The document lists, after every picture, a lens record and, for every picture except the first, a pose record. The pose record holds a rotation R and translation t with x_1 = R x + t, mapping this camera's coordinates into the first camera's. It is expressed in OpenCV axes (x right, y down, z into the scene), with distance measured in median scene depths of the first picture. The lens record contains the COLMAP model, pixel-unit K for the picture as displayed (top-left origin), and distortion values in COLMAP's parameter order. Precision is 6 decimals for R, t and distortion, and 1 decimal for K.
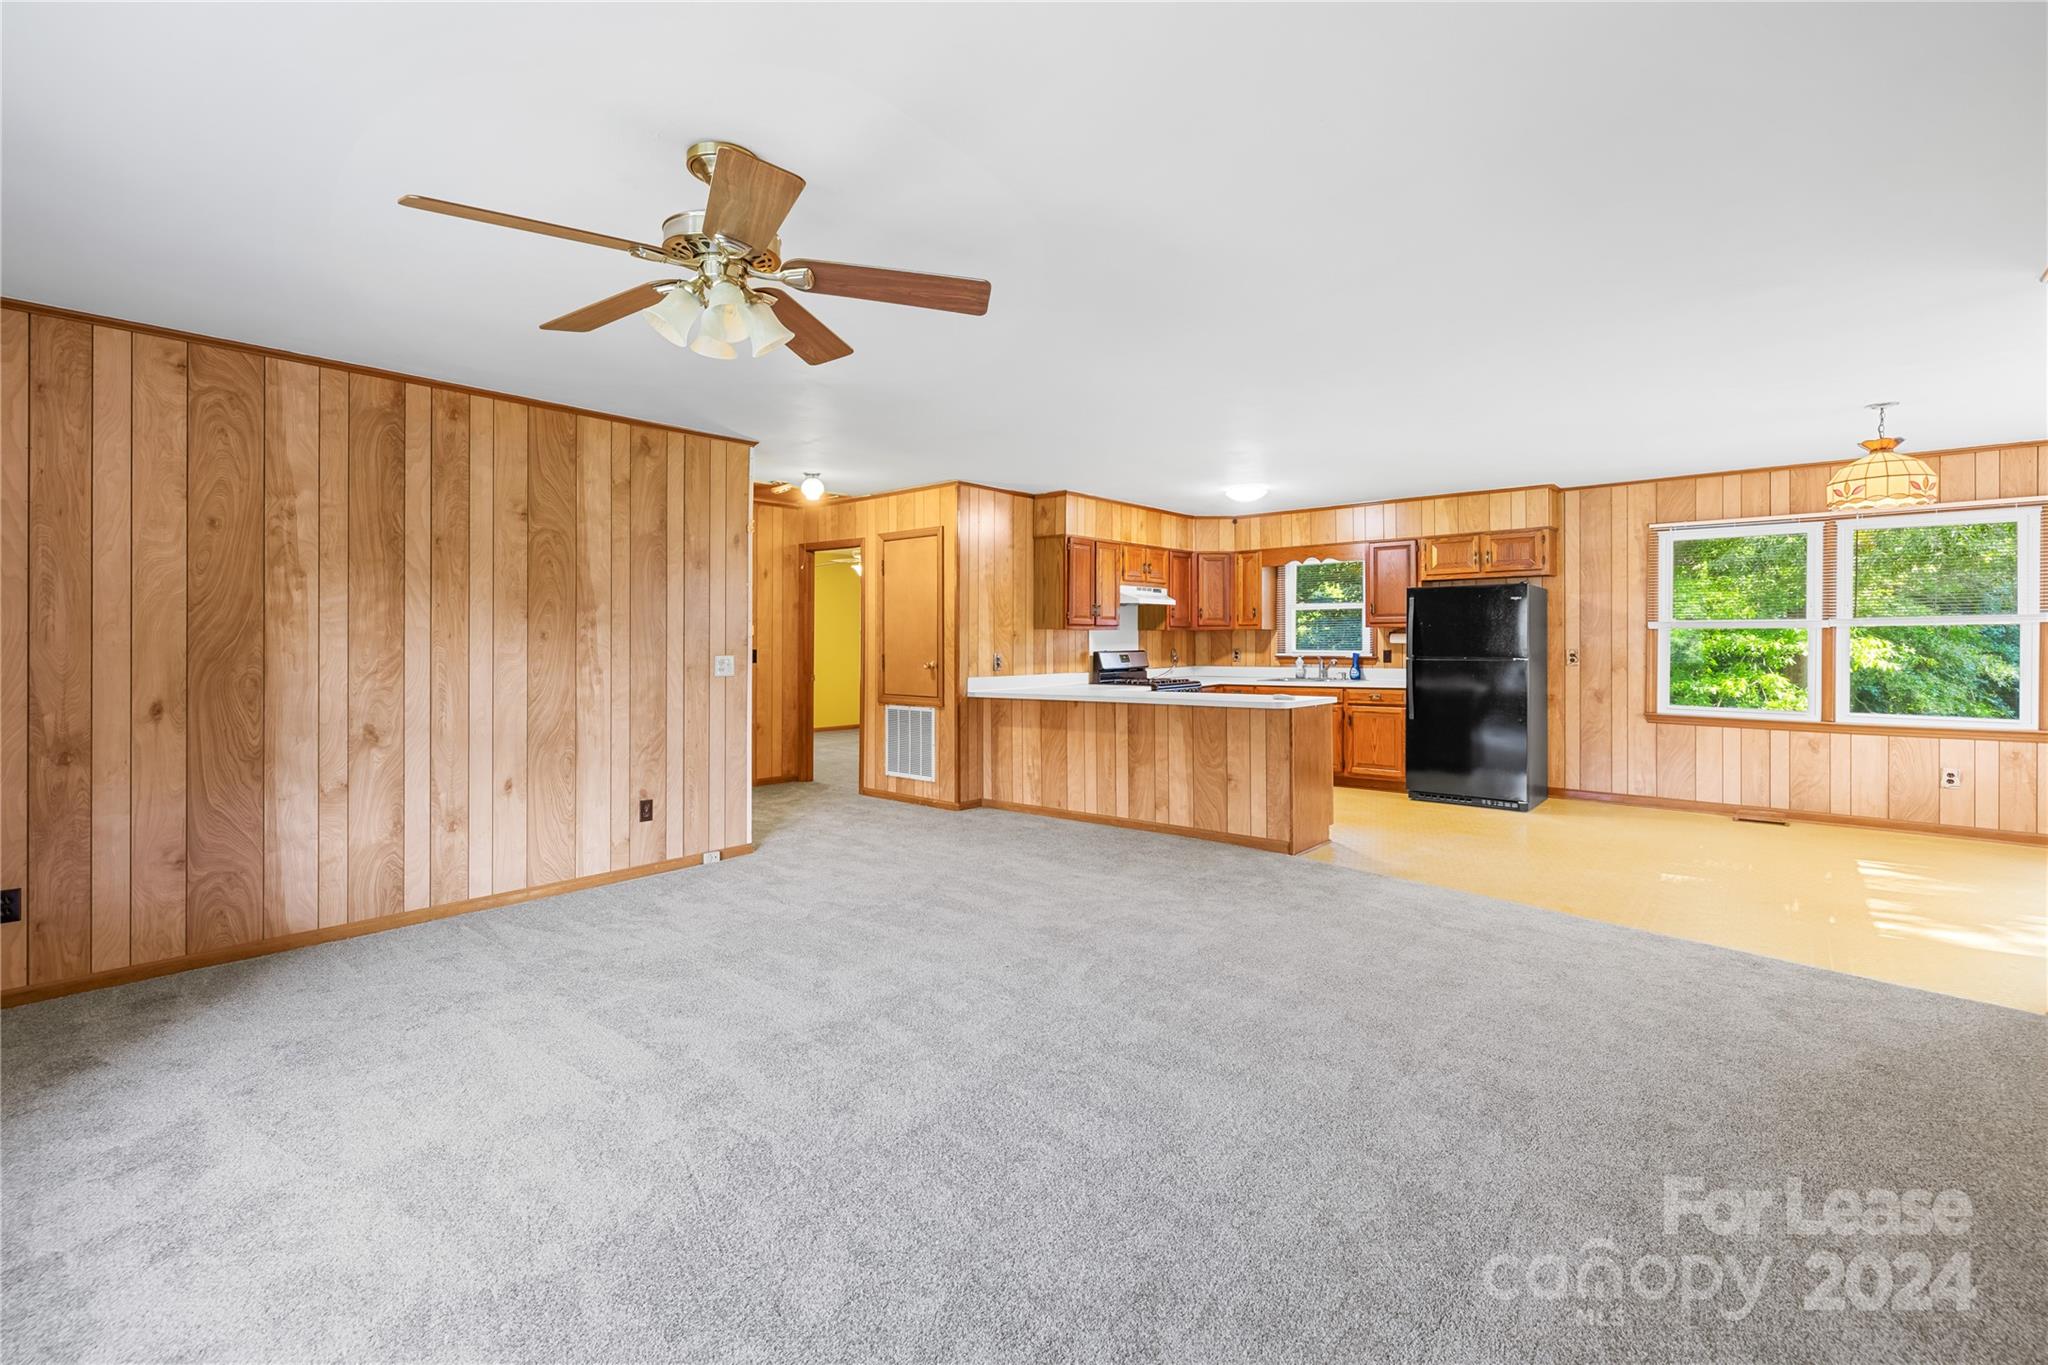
lens RADIAL K [[886.7, 0, 1013.3], [0, 886.7, 640.7], [0, 0, 1]] dist [-0.003240, 0.000098]
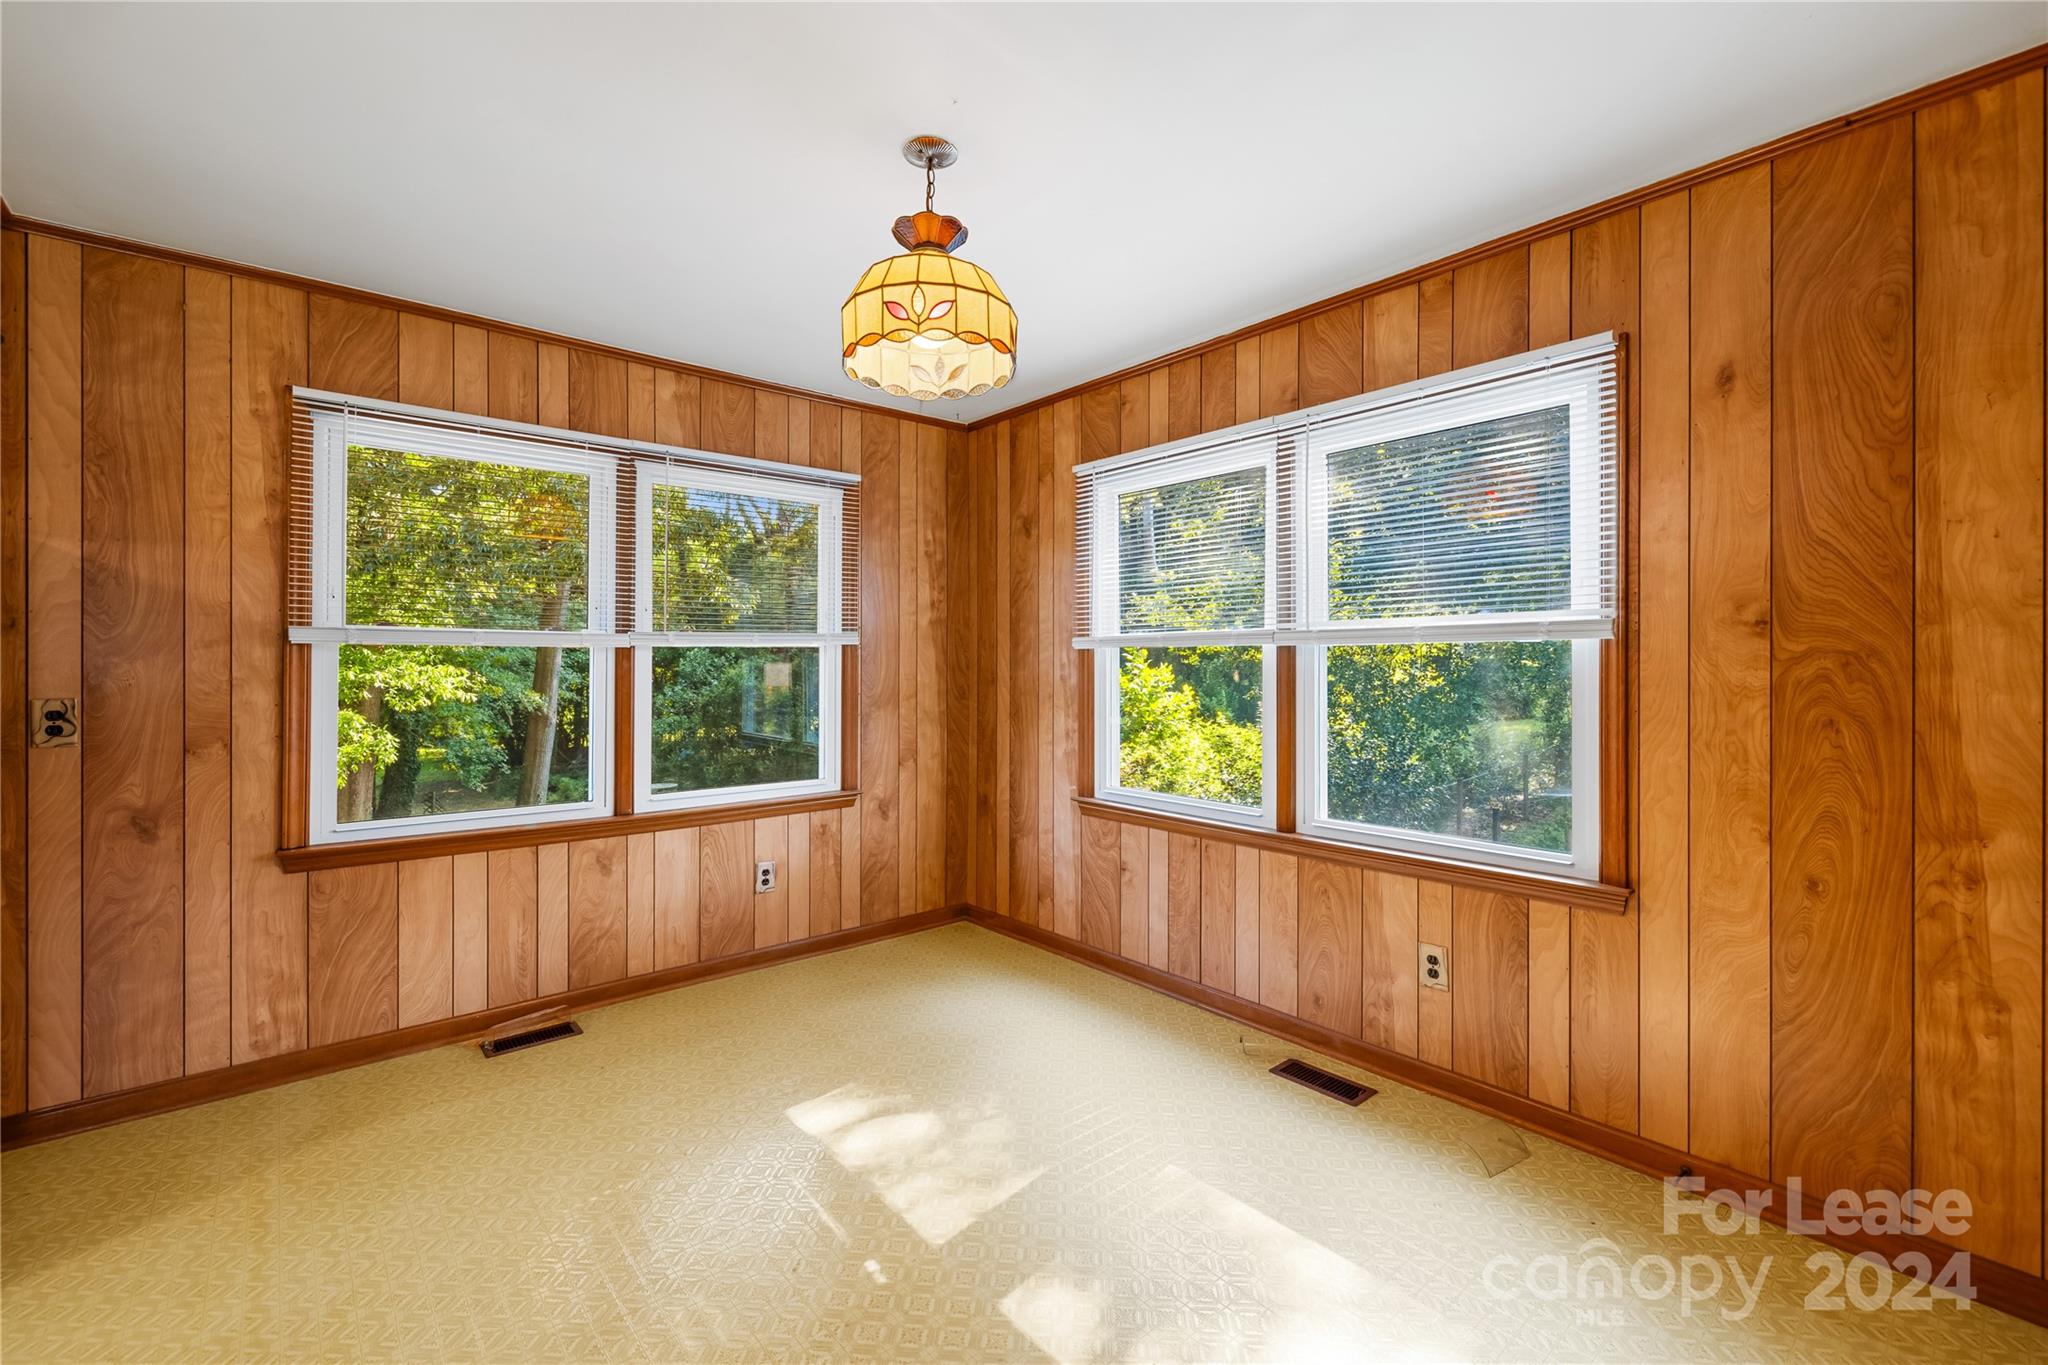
lens RADIAL K [[865.9, 0, 1000.9], [0, 865.9, 663.2], [0, 0, 1]] dist [-0.004526, 0.001296]
pose [[0.164946, 0.003158, 0.986298, 0.403729], [0.002051, 0.999992, -0.003545, -0.002389], [-0.986300, 0.002608, 0.164938, 0.649712]]
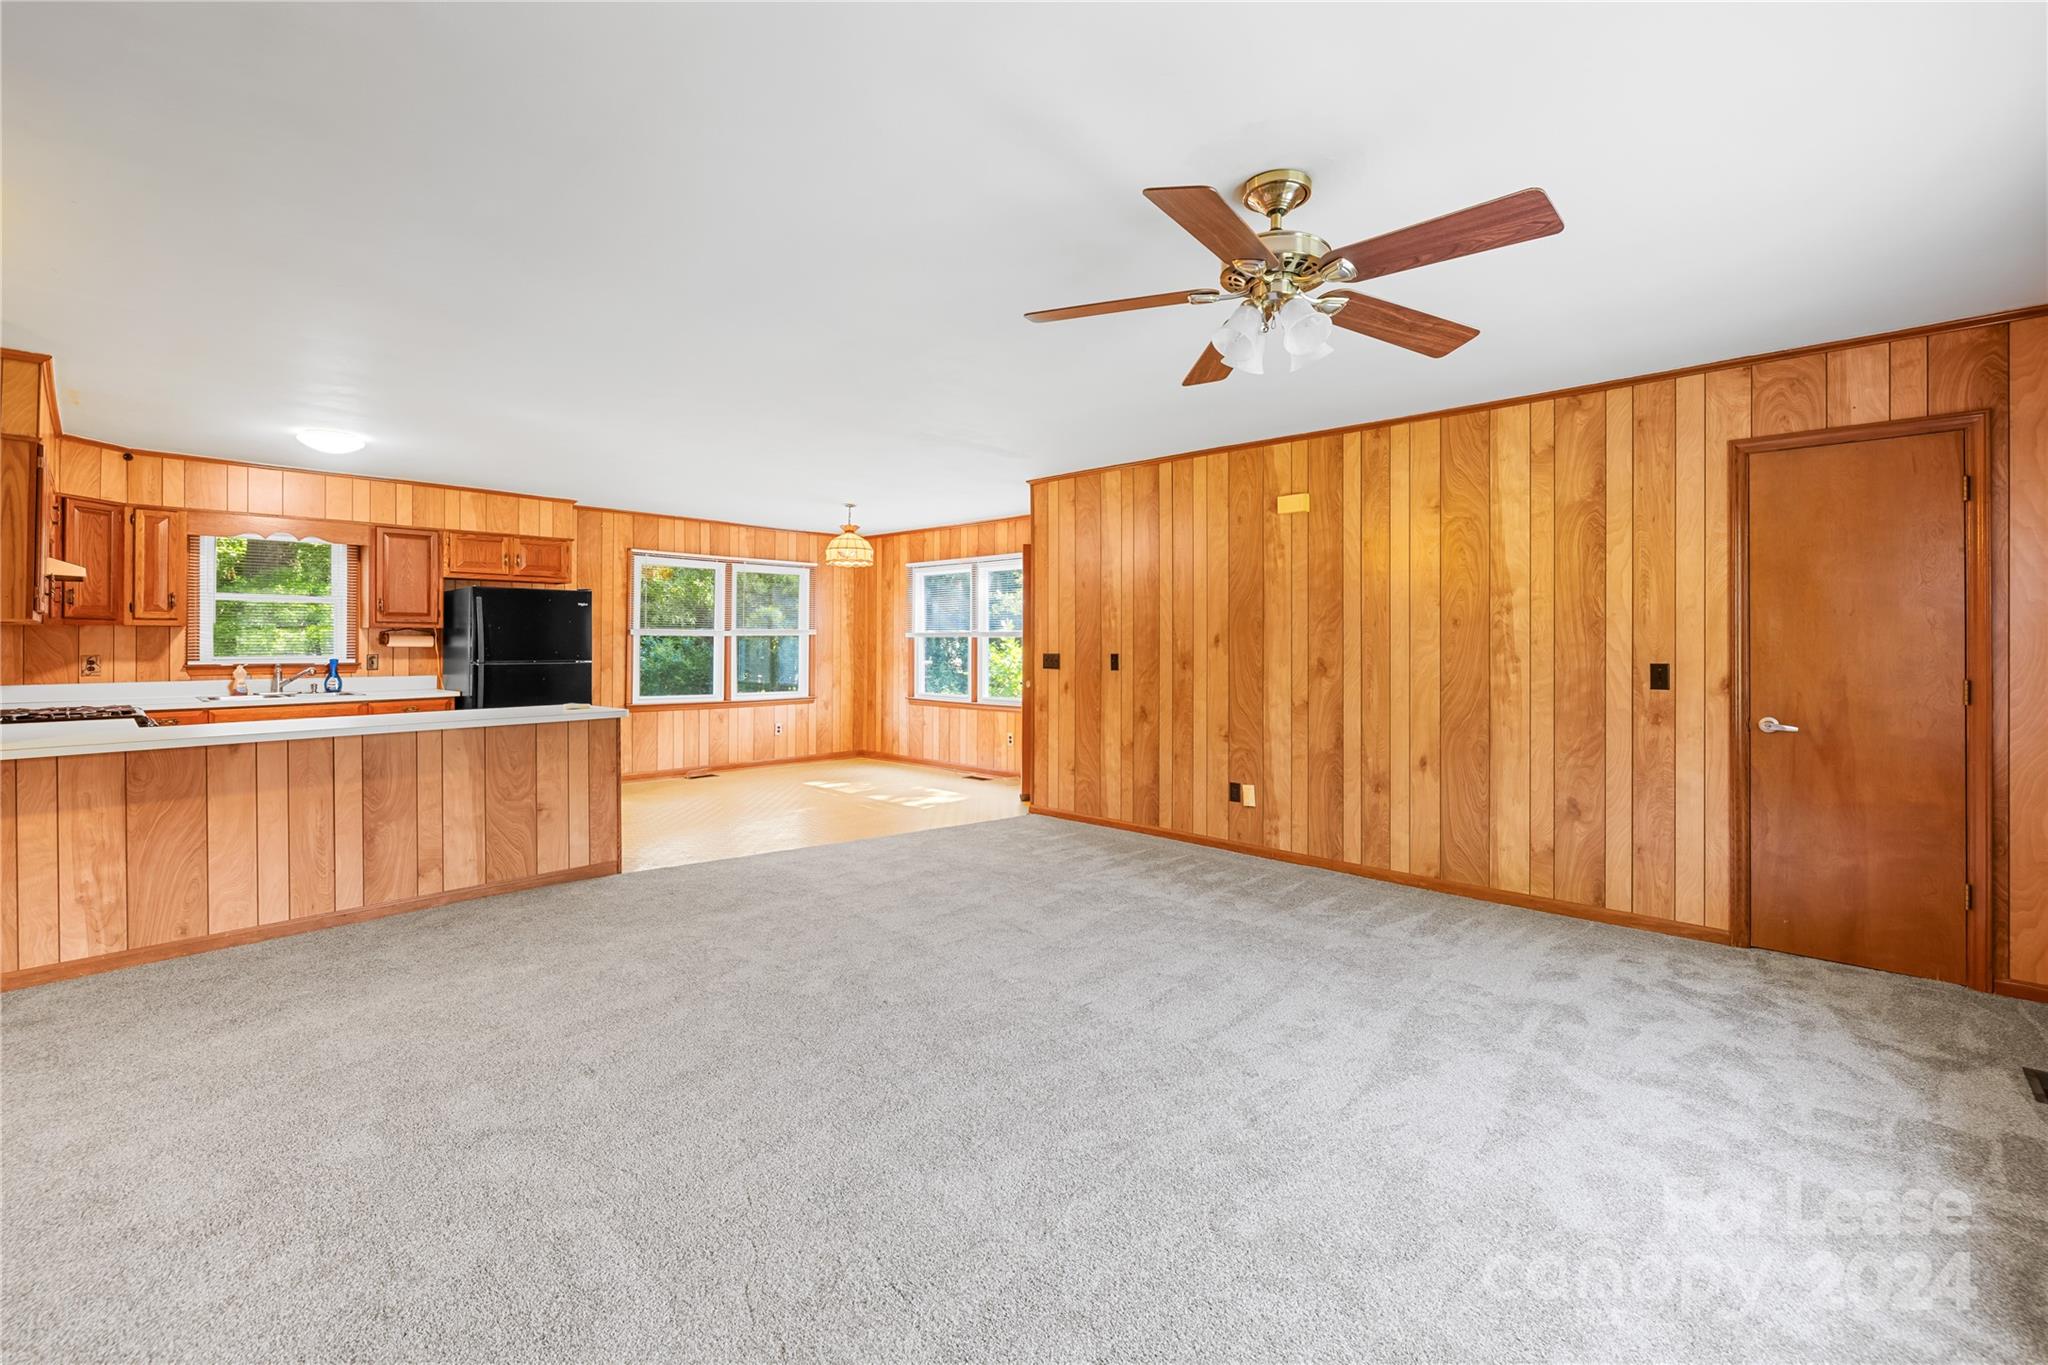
lens RADIAL K [[865.9, 0, 1025.2], [0, 865.9, 645.8], [0, 0, 1]] dist [-0.004526, 0.001296]
pose [[0.035603, 0.001441, 0.999365, -0.474167], [-0.002677, 0.999996, -0.001347, 0.001887], [-0.999362, -0.002627, 0.035607, 0.441741]]
